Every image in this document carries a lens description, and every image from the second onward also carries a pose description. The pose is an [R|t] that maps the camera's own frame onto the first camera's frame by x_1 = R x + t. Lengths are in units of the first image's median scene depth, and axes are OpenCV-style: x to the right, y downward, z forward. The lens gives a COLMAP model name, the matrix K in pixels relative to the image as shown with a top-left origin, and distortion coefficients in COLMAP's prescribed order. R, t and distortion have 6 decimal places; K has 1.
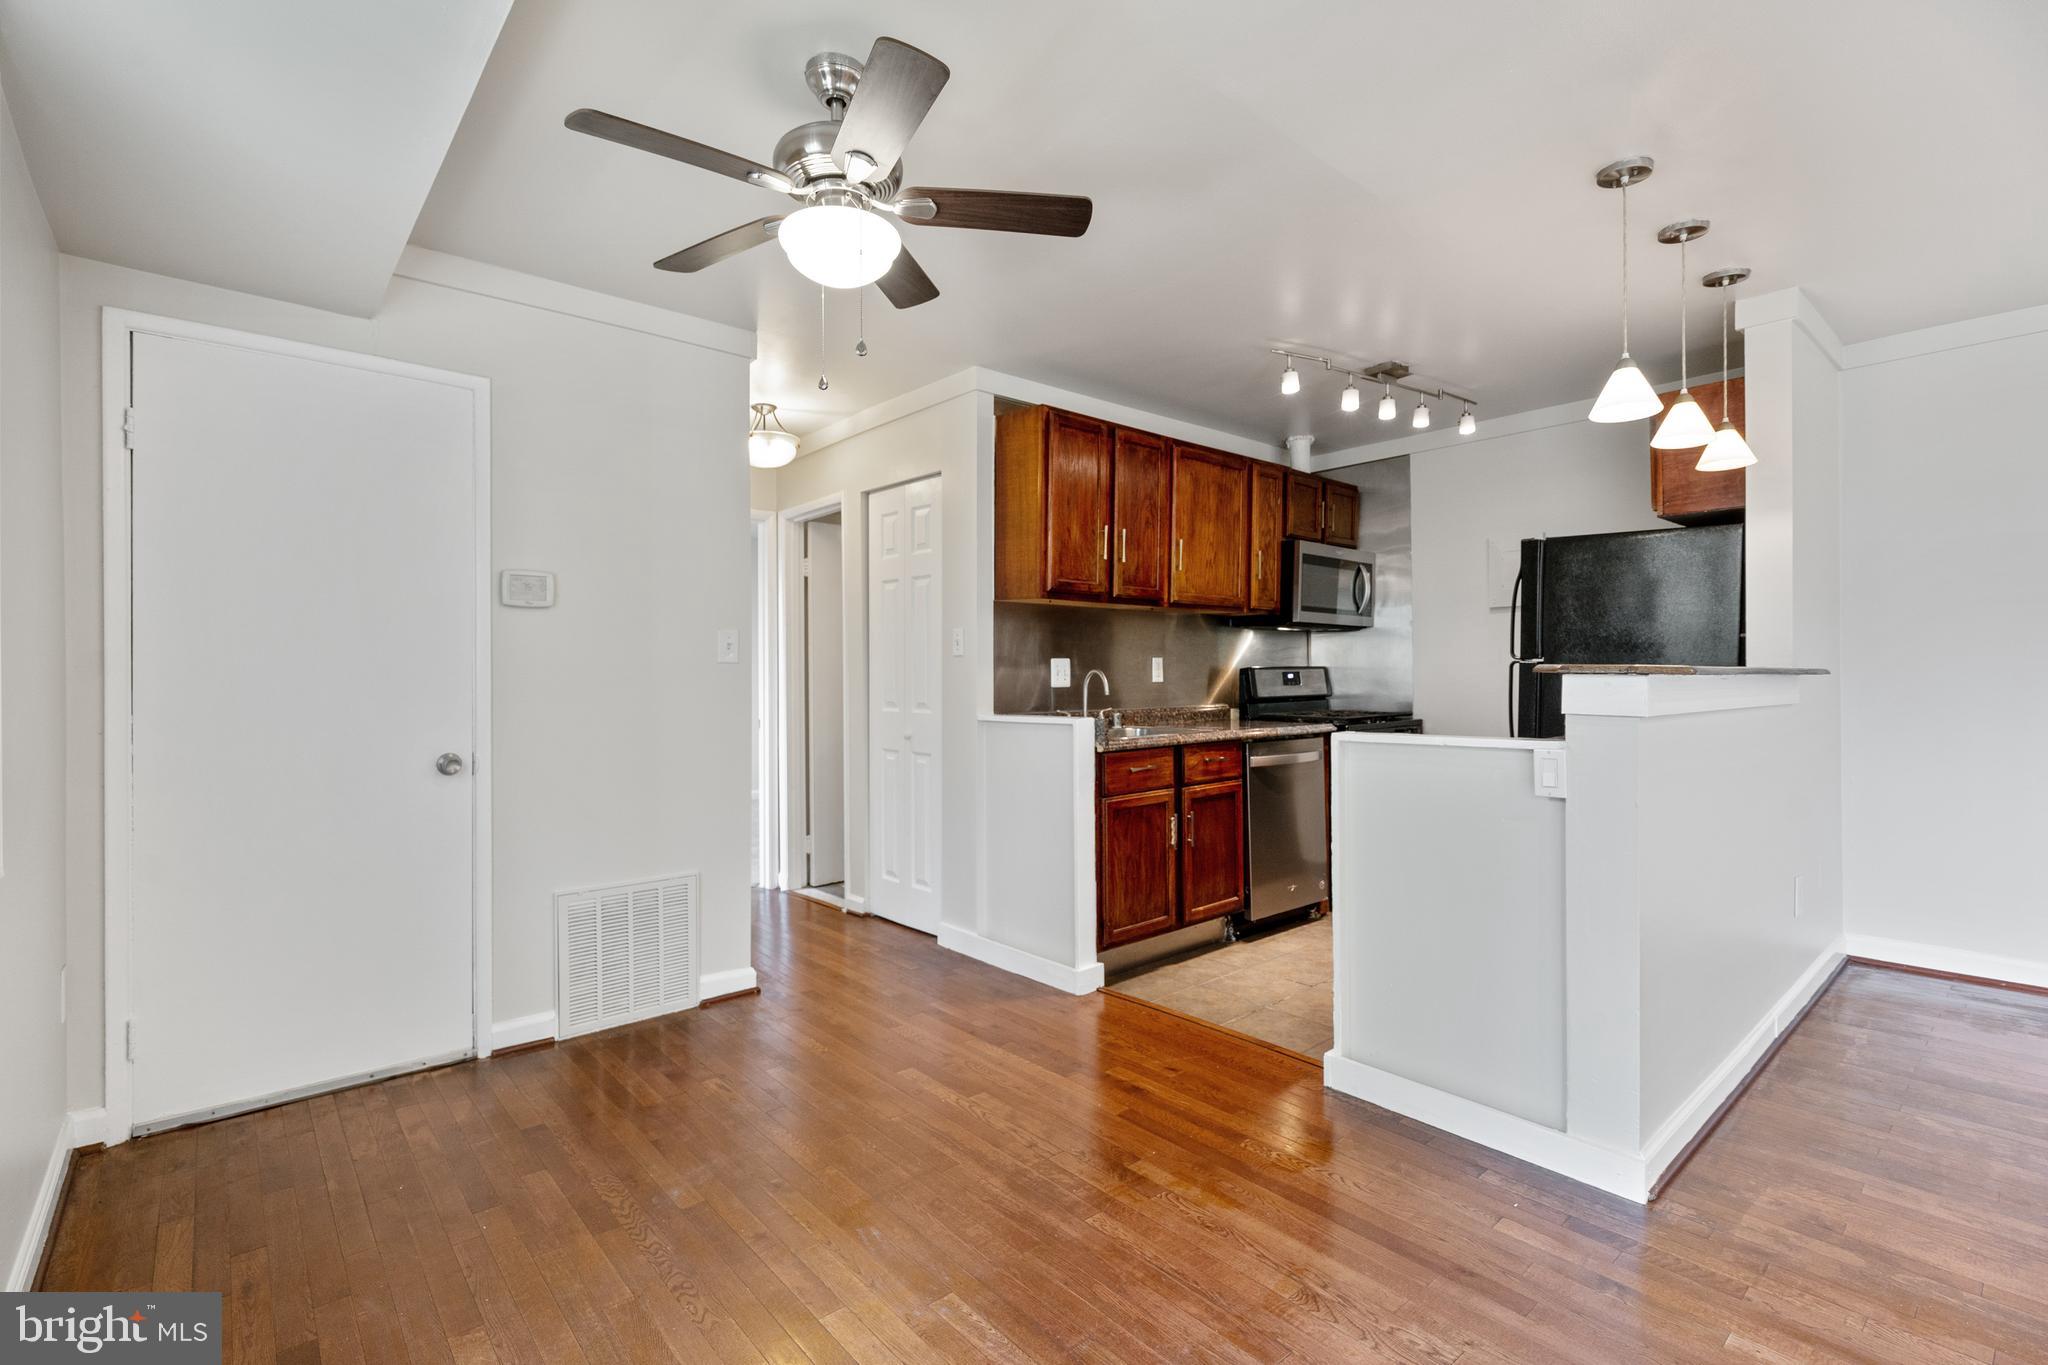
lens RADIAL K [[924.3, 0, 1005.3], [0, 924.3, 681.1], [0, 0, 1]] dist [-0.002175, 0.000281]
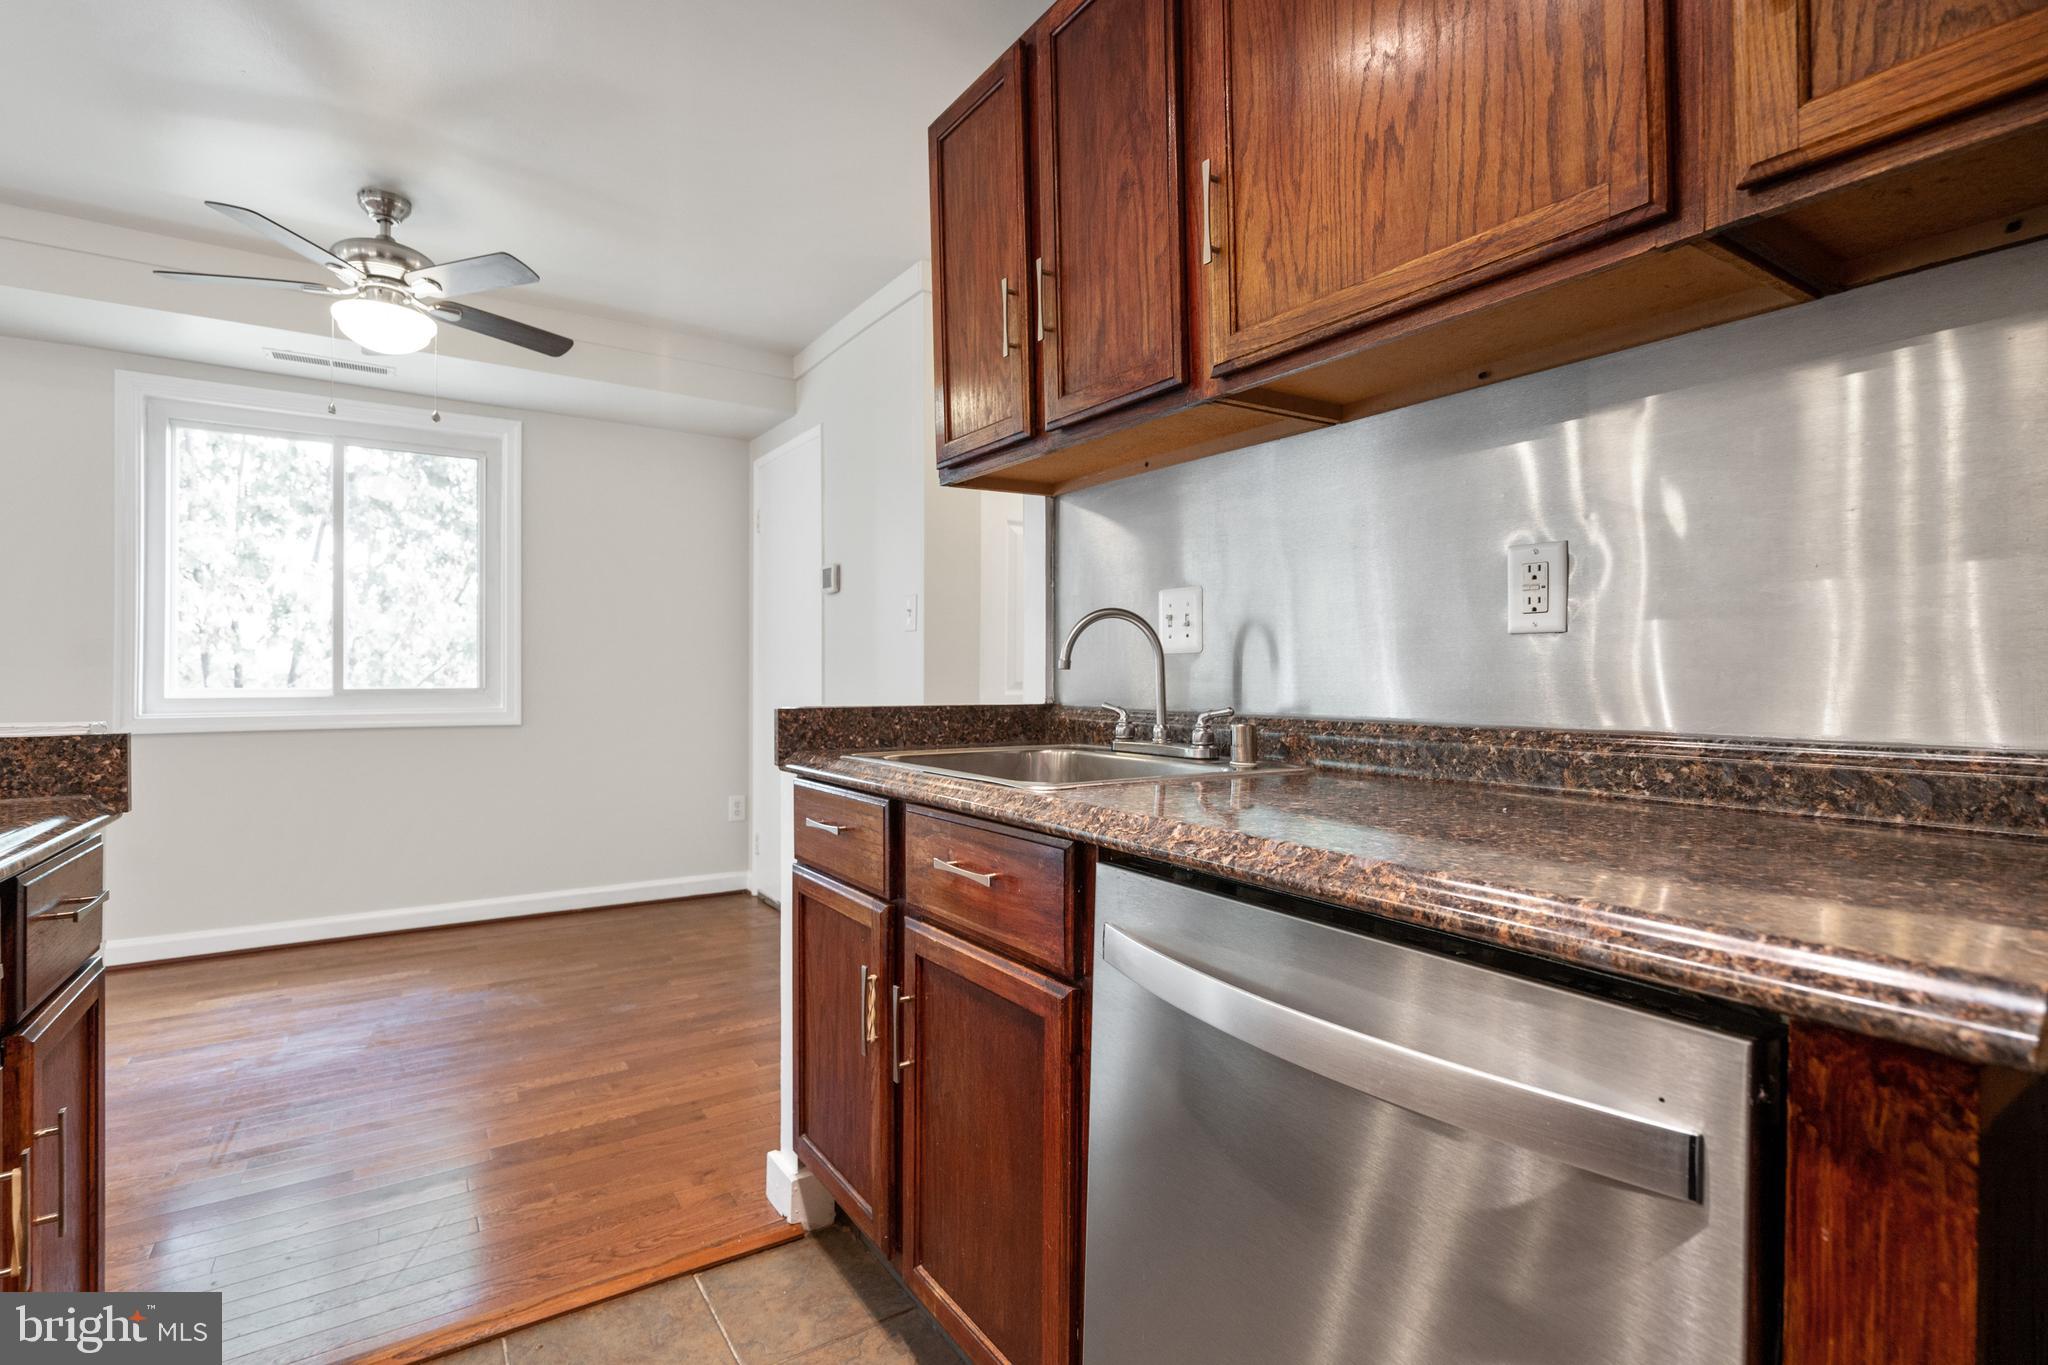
lens RADIAL K [[935.4, 0, 1002.3], [0, 935.4, 666.9], [0, 0, 1]] dist [-0.003369, 0.000037]
pose [[-0.128258, -0.002938, -0.991737, 0.530559], [-0.008599, 0.999961, -0.001850, 0.015179], [0.991704, 0.008290, -0.128278, 1.026687]]
